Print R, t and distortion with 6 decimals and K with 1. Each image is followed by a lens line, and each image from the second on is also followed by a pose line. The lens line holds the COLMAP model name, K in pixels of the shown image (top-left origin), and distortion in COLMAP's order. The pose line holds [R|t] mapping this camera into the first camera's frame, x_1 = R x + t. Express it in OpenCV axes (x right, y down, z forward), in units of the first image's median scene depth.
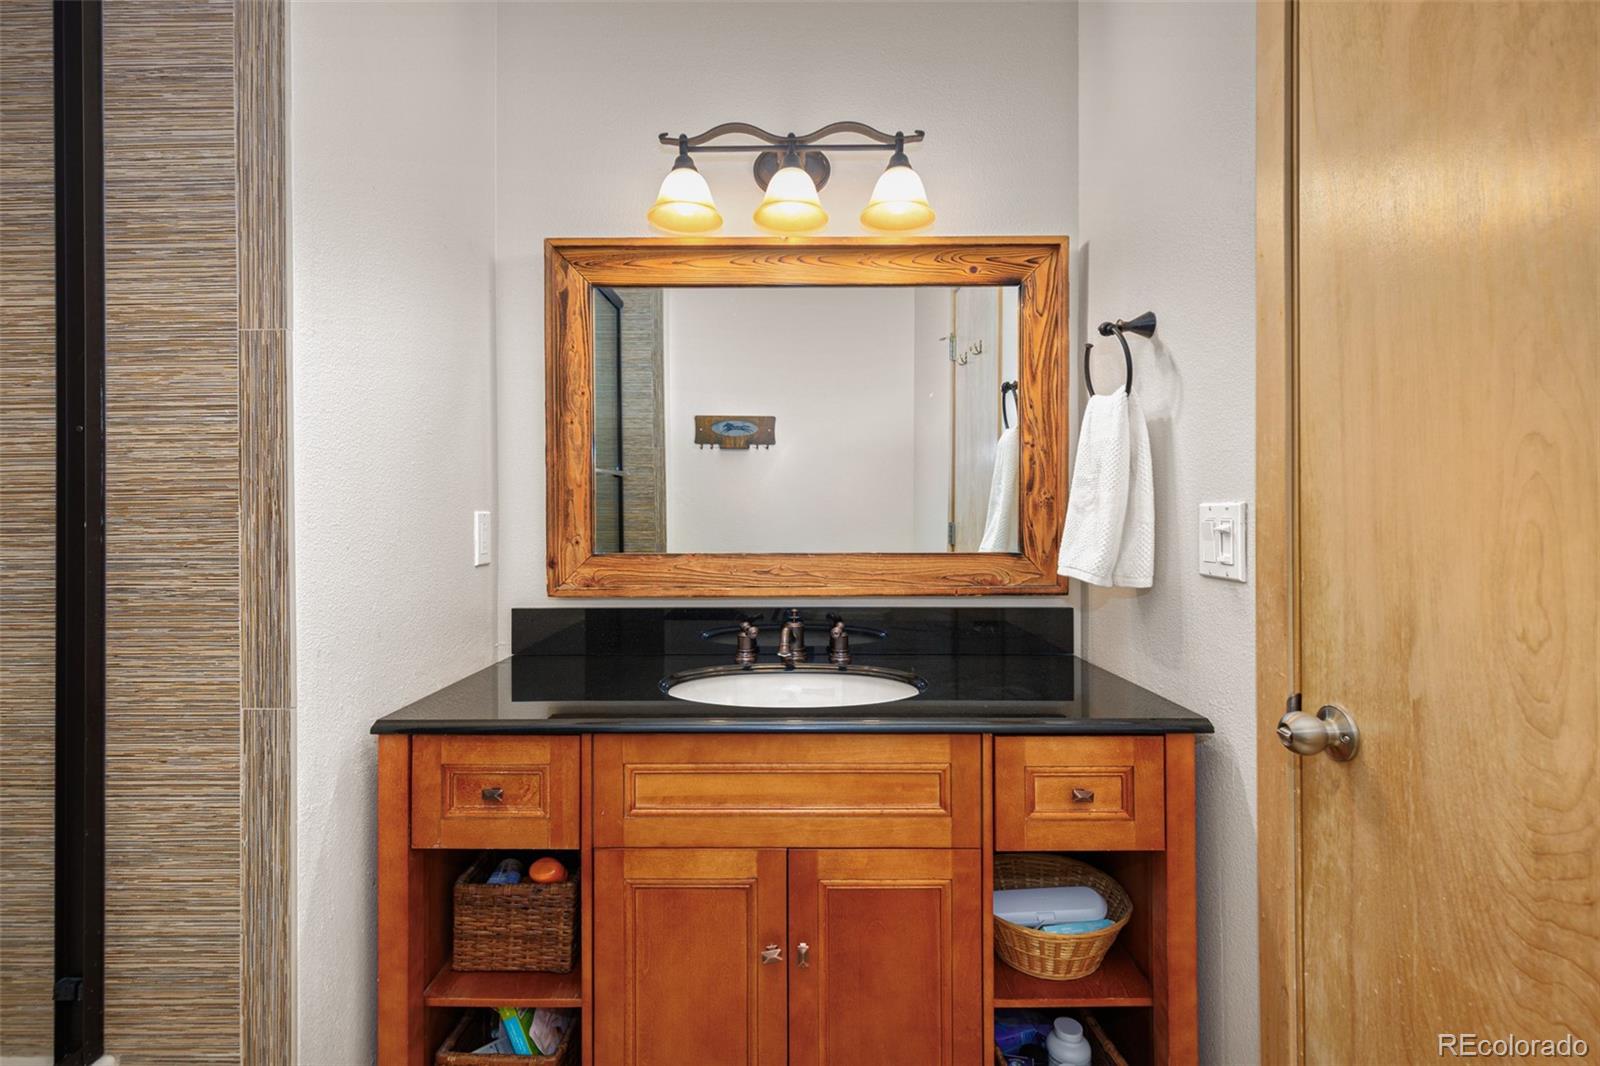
lens RADIAL K [[726.8, 0, 786.7], [0, 726.8, 508.5], [0, 0, 1]] dist [0.003837, 0.000474]
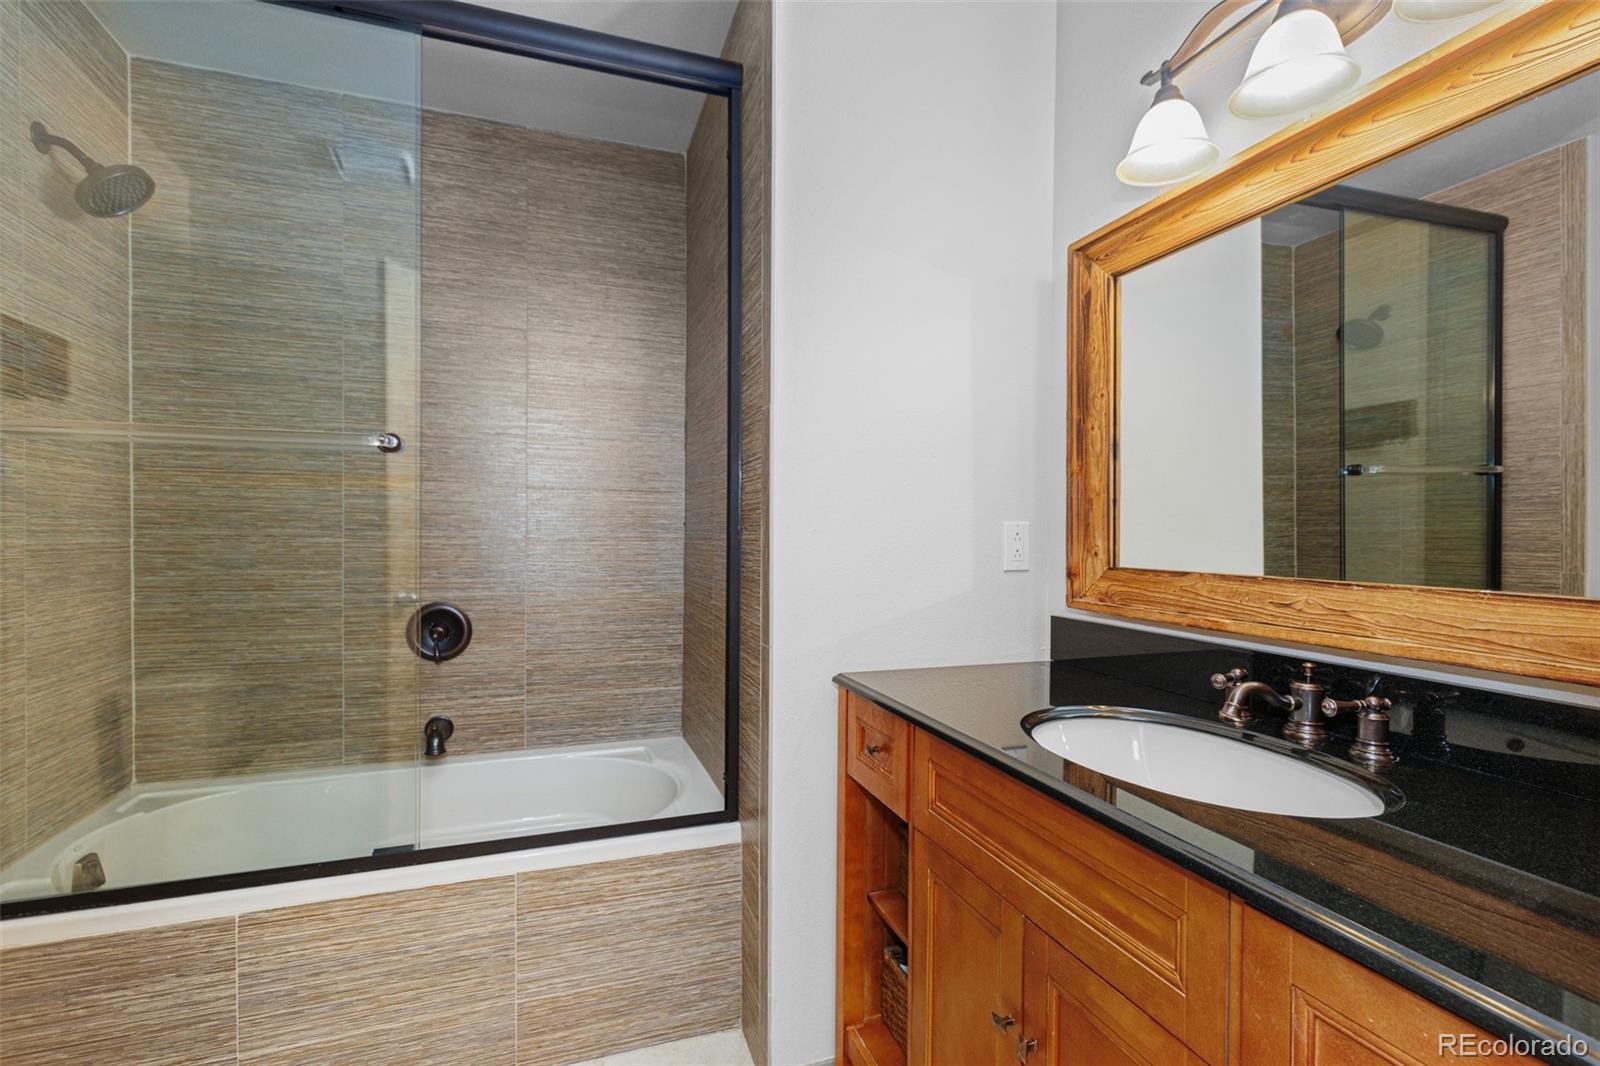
lens RADIAL K [[726.8, 0, 797.2], [0, 726.8, 536.0], [0, 0, 1]] dist [0.003837, 0.000474]
pose [[0.343658, 0.011522, -0.939024, 0.469080], [0.004320, 0.999895, 0.013850, 0.008231], [0.939085, -0.008816, 0.343572, 0.307856]]
